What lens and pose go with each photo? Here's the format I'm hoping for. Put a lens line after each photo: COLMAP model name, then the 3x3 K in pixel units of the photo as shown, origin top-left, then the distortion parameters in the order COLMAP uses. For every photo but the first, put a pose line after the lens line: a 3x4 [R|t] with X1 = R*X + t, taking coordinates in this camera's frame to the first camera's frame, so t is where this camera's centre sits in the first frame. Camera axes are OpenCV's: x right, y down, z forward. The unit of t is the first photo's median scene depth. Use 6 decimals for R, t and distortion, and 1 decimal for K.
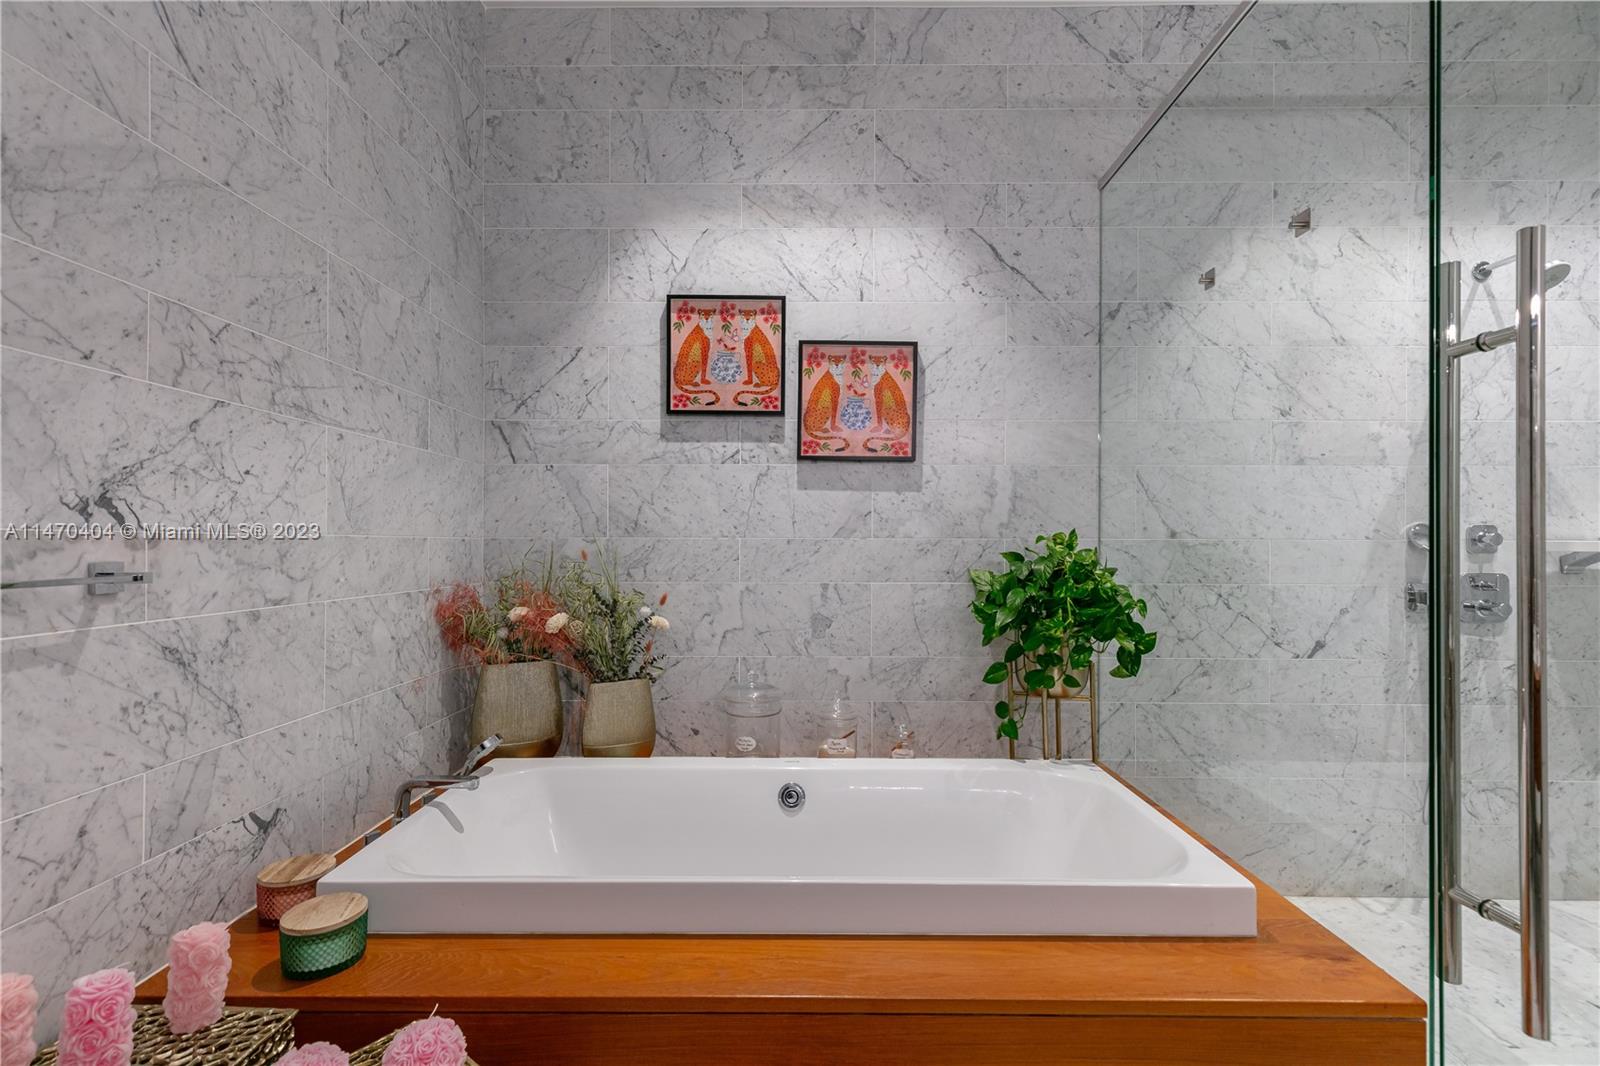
lens RADIAL K [[729.5, 0, 796.5], [0, 729.5, 537.3], [0, 0, 1]] dist [-0.000158, -0.000905]
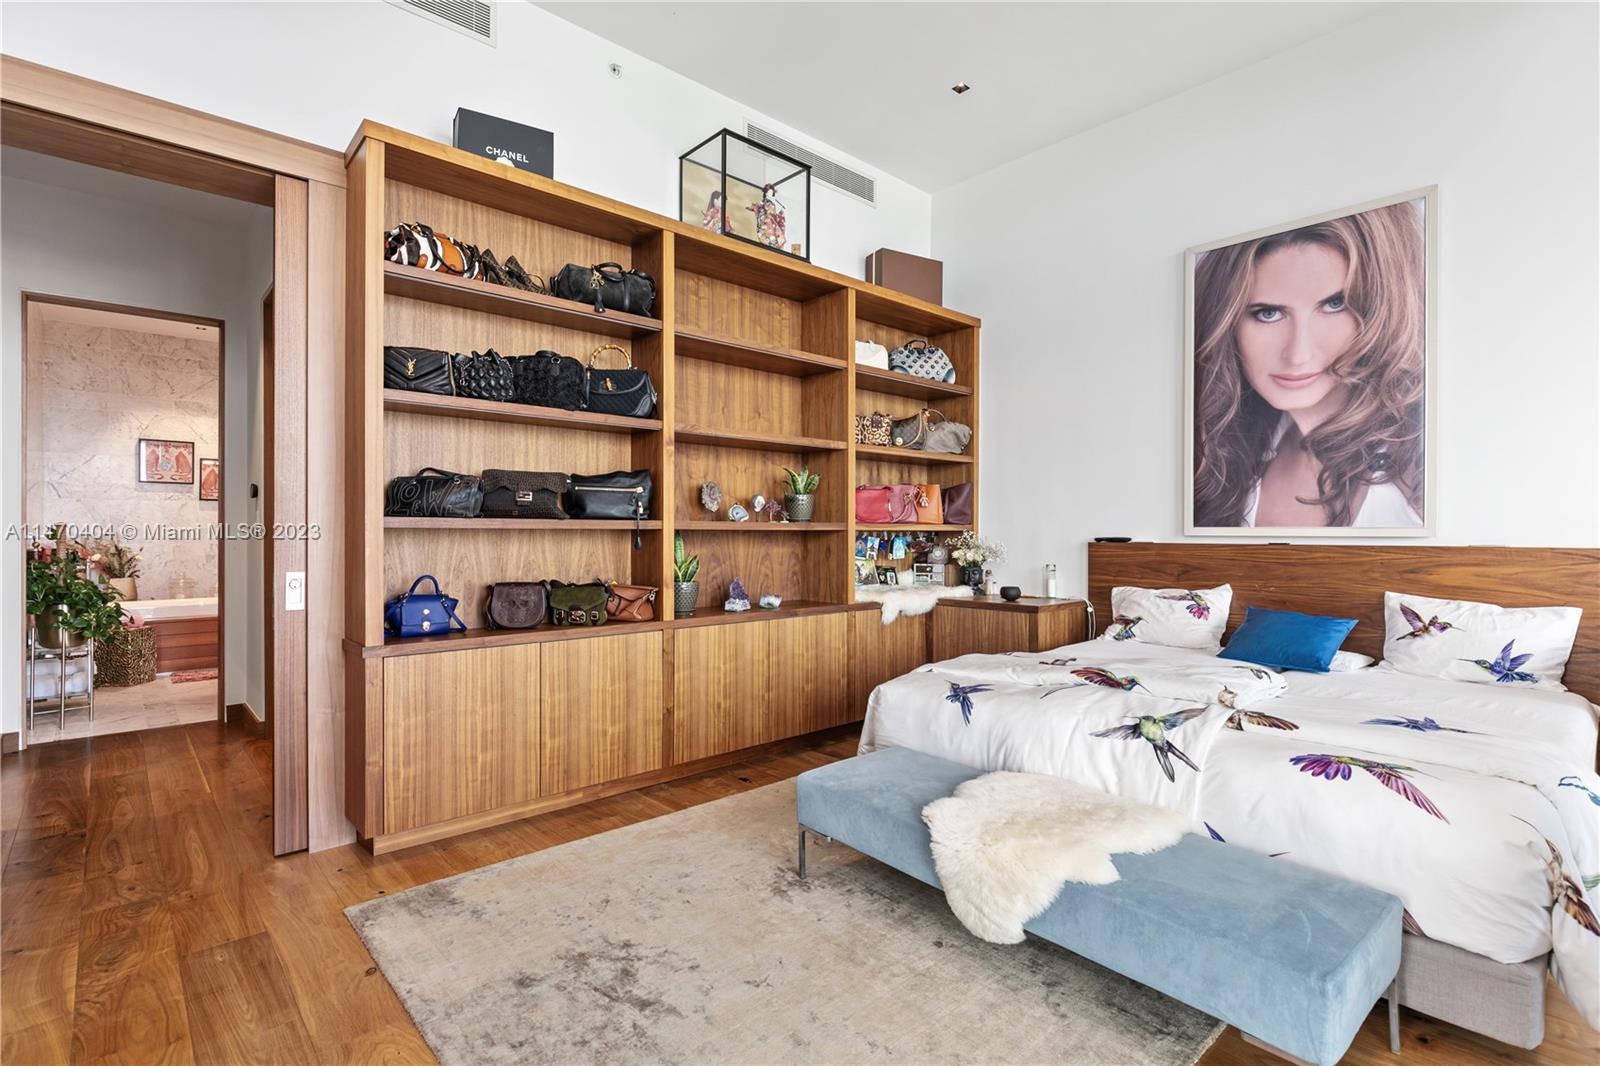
lens RADIAL K [[771.0, 0, 800.0], [0, 771.0, 533.0], [0, 0, 1]] dist [-0.001082, -0.000350]
pose [[0.736354, -0.003177, 0.676590, -0.303918], [-0.003208, 0.999961, 0.008187, -0.010501], [-0.676589, -0.008200, 0.736315, -2.760570]]
